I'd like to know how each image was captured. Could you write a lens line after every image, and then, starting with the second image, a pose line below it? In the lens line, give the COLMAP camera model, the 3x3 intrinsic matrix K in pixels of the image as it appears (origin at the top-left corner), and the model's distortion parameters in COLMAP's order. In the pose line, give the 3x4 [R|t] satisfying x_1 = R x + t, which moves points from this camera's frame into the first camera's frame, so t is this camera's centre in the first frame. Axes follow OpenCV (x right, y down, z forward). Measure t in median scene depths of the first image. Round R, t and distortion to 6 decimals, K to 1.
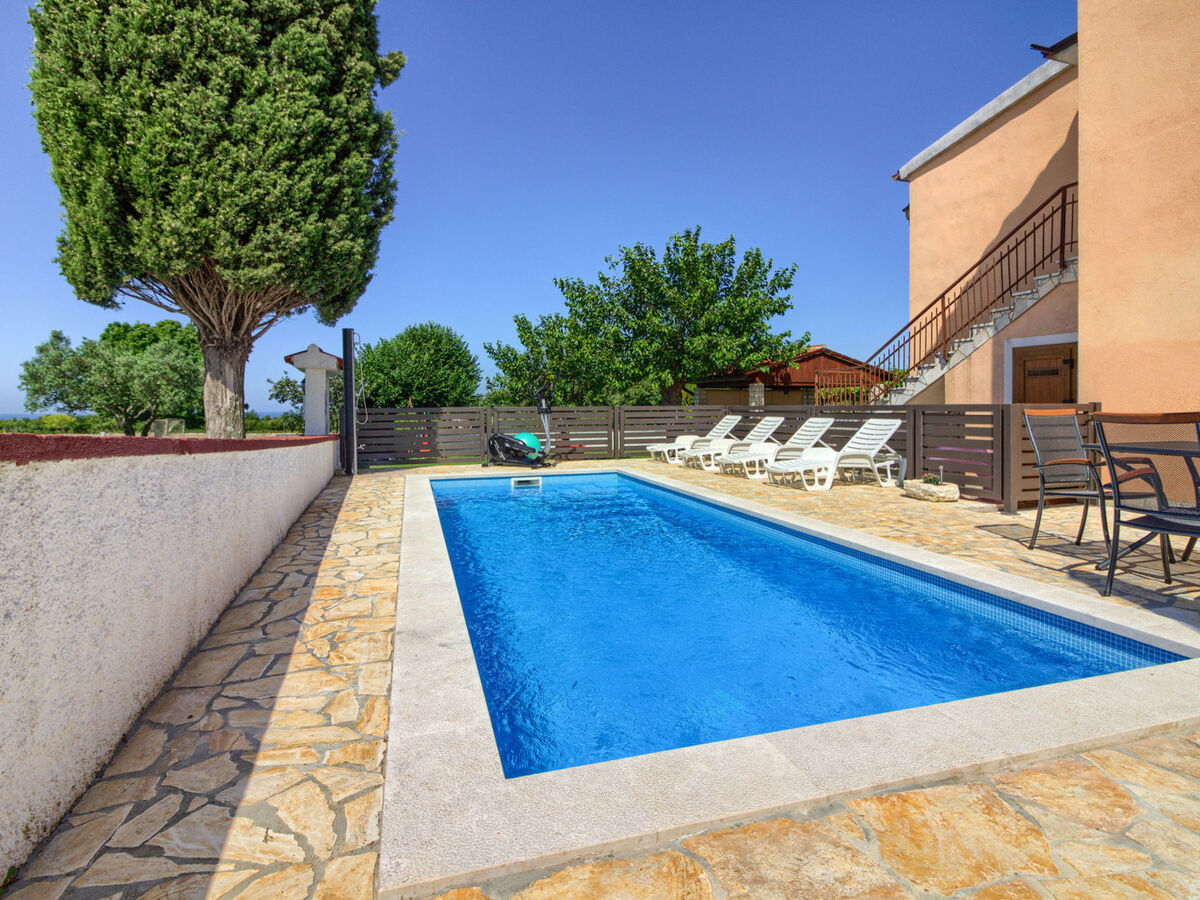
lens RADIAL K [[615.3, 0, 599.9], [0, 615.3, 416.9], [0, 0, 1]] dist [0.009544, -0.008423]
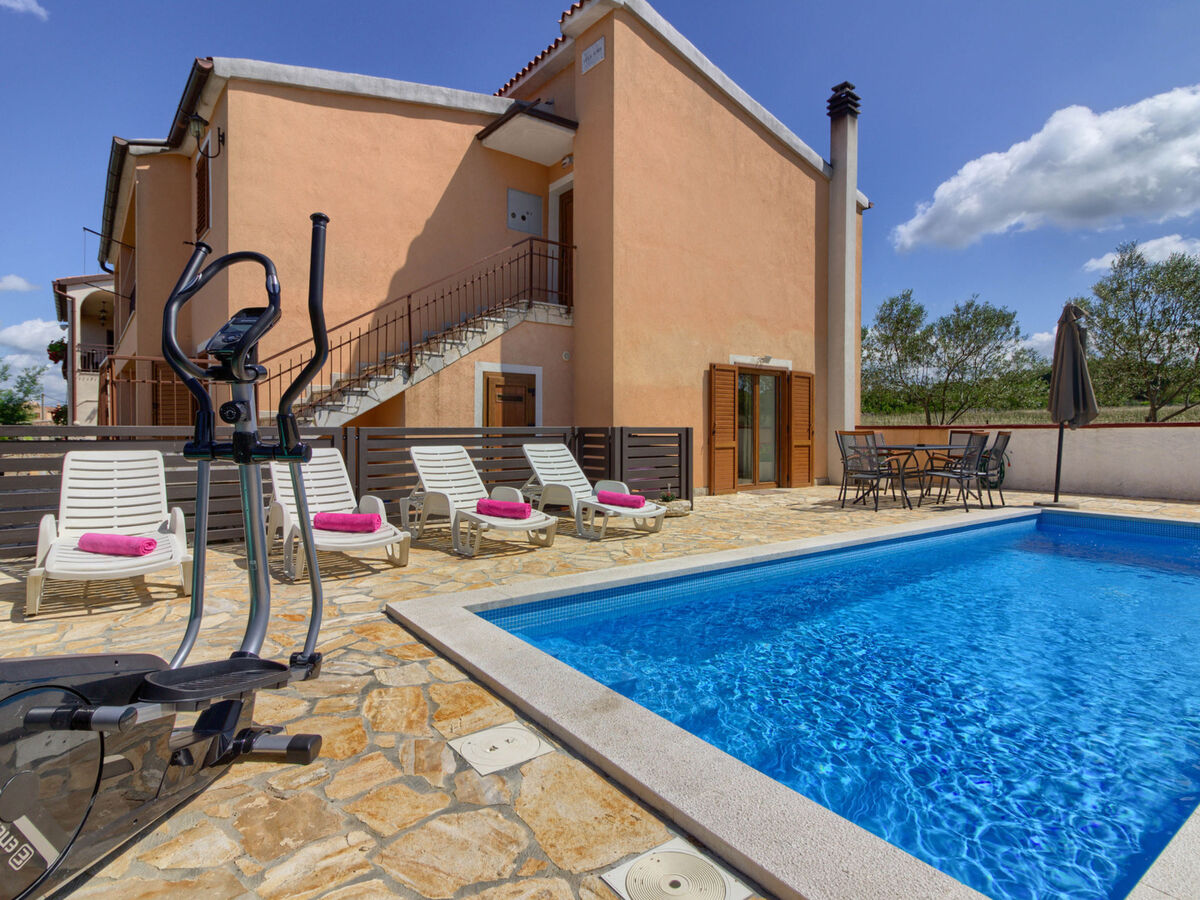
lens RADIAL K [[659.8, 0, 585.3], [0, 659.8, 436.7], [0, 0, 1]] dist [0.021054, -0.006193]
pose [[-0.313683, -0.009340, 0.949482, -0.386065], [0.014578, 0.999786, 0.014651, -0.017553], [-0.949416, 0.018437, -0.313479, 1.127516]]
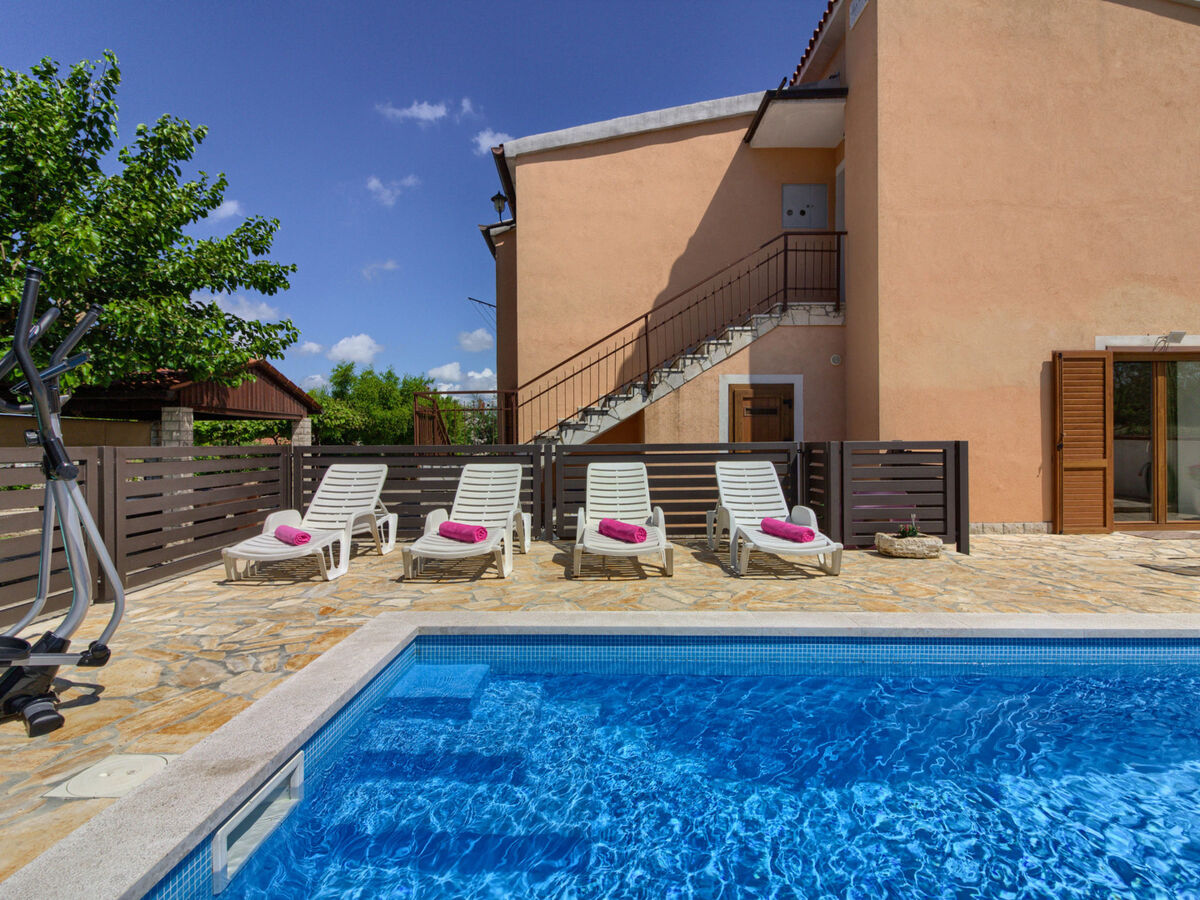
lens RADIAL K [[615.3, 0, 593.6], [0, 615.3, 455.9], [0, 0, 1]] dist [0.009544, -0.008423]
pose [[0.335877, -0.018302, 0.941728, -0.293117], [0.021369, 0.999702, 0.011808, -0.015107], [-0.941663, 0.016158, 0.336168, 0.837858]]
